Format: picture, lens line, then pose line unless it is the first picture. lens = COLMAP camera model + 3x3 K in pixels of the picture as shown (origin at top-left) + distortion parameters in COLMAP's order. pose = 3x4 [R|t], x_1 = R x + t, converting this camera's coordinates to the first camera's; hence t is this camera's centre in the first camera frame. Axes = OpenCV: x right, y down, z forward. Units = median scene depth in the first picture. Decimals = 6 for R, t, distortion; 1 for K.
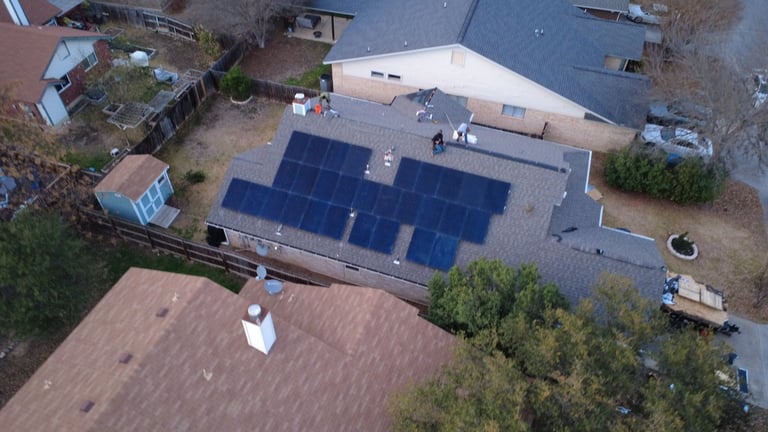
lens RADIAL K [[557.3, 0, 384.0], [0, 557.3, 216.0], [0, 0, 1]] dist [-0.005240, 0.009859]
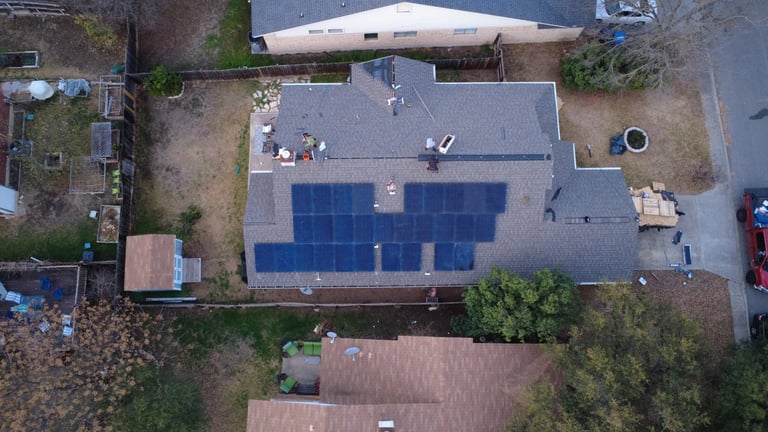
lens RADIAL K [[557.3, 0, 384.0], [0, 557.3, 216.0], [0, 0, 1]] dist [-0.005240, 0.009859]
pose [[0.937282, -0.342950, 0.062352, -0.089298], [0.253972, 0.794416, 0.551725, -0.645521], [-0.238747, -0.501287, 0.831692, 0.090492]]
